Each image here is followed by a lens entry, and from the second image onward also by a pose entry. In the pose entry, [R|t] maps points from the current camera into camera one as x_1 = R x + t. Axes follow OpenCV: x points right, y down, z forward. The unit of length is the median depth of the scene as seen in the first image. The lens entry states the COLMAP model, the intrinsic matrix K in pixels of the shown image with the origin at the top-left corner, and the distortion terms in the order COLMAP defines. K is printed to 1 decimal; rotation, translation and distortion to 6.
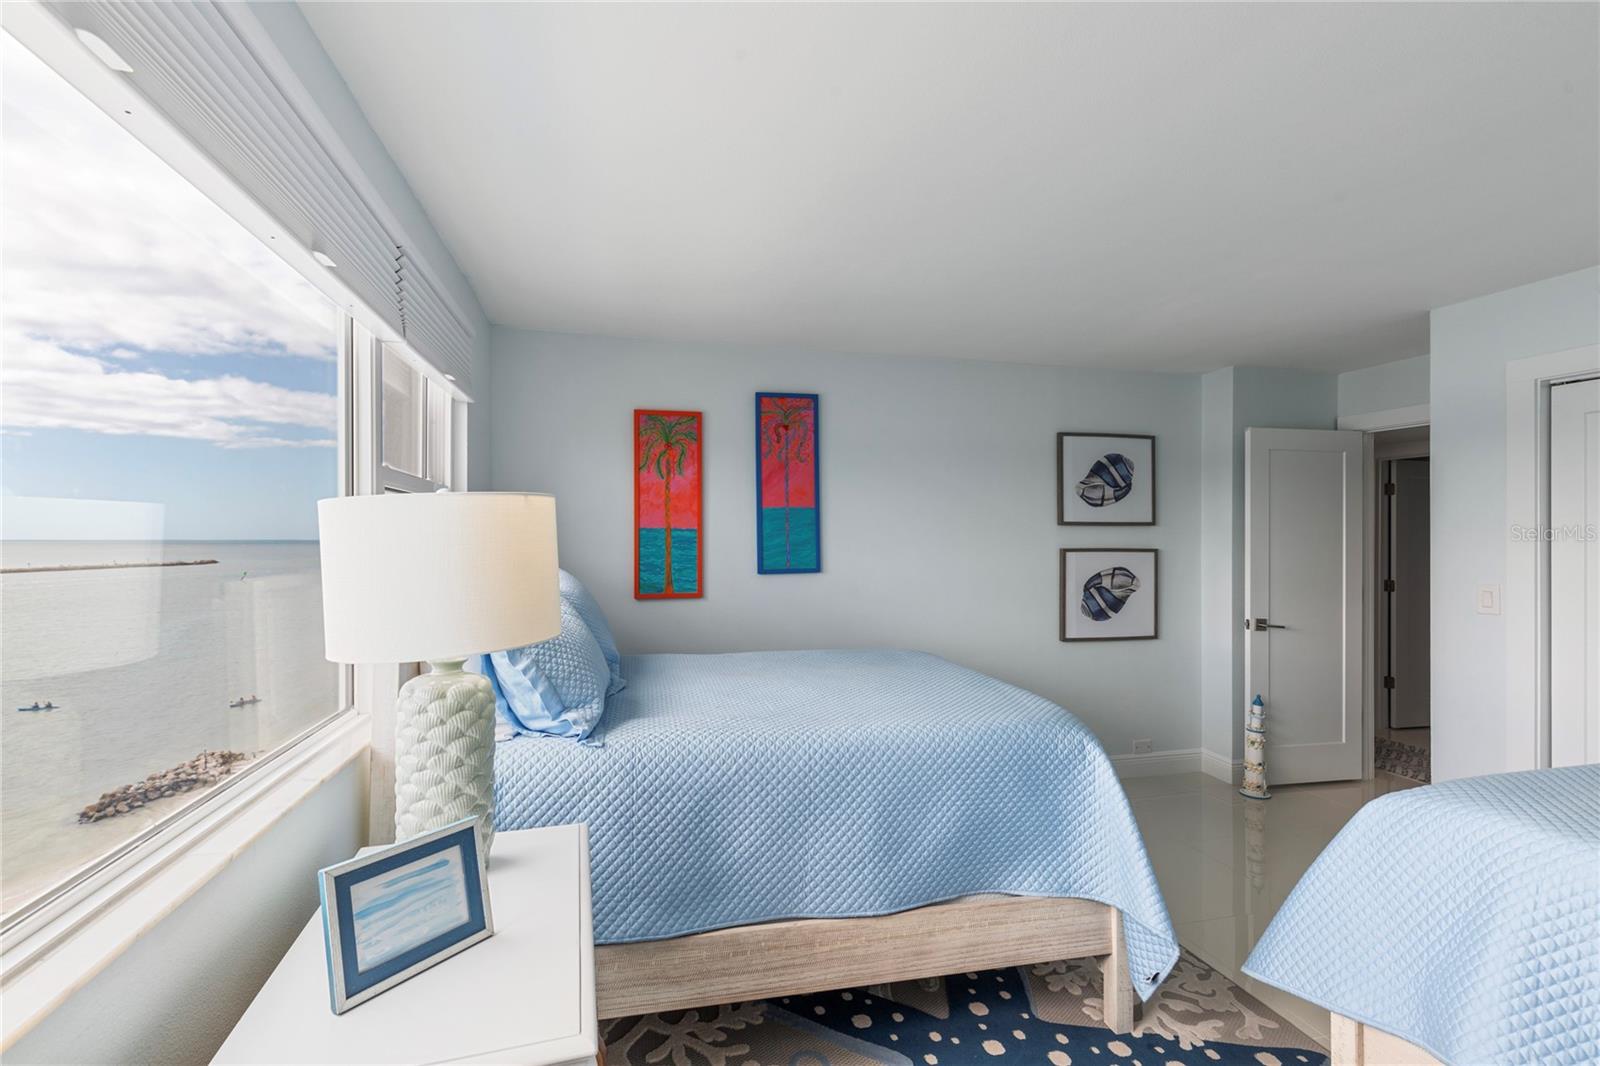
lens RADIAL K [[722.2, 0, 793.1], [0, 722.2, 525.6], [0, 0, 1]] dist [0.014658, -0.000298]
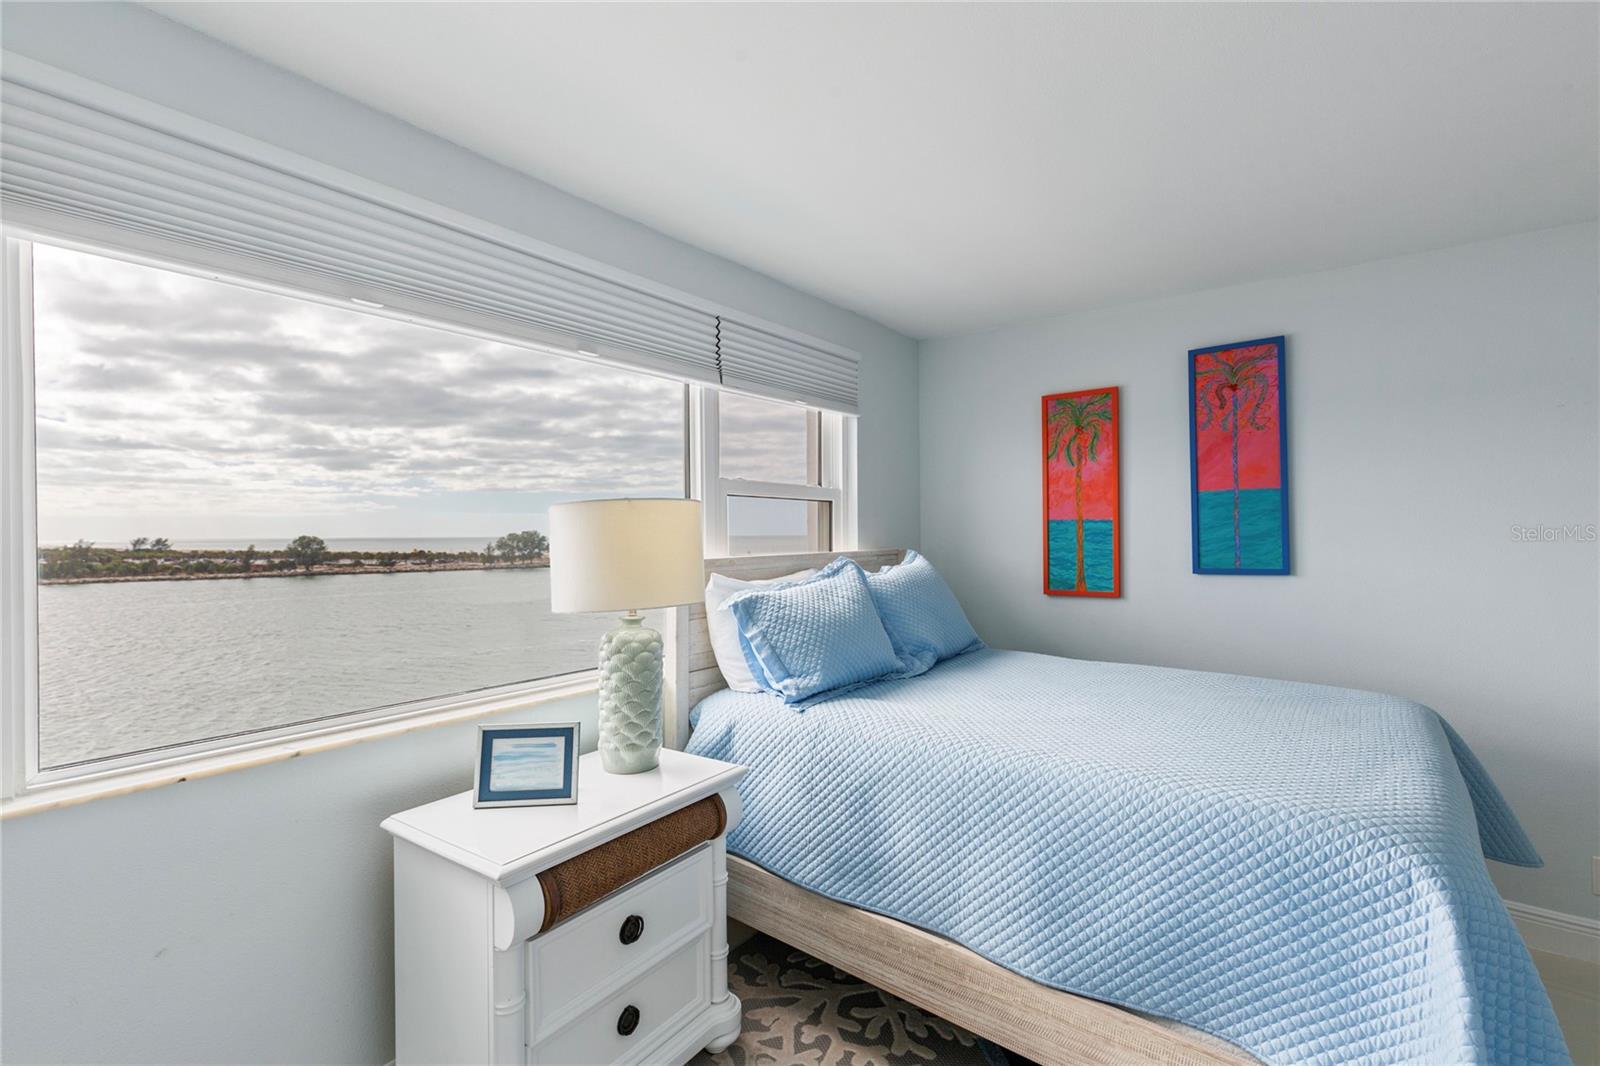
lens RADIAL K [[723.3, 0, 795.0], [0, 723.3, 526.3], [0, 0, 1]] dist [0.007429, -0.000189]
pose [[0.620317, -0.013265, -0.784239, 0.325921], [0.019885, 0.999802, -0.001183, 0.005911], [0.784099, -0.014861, 0.620458, 0.147422]]
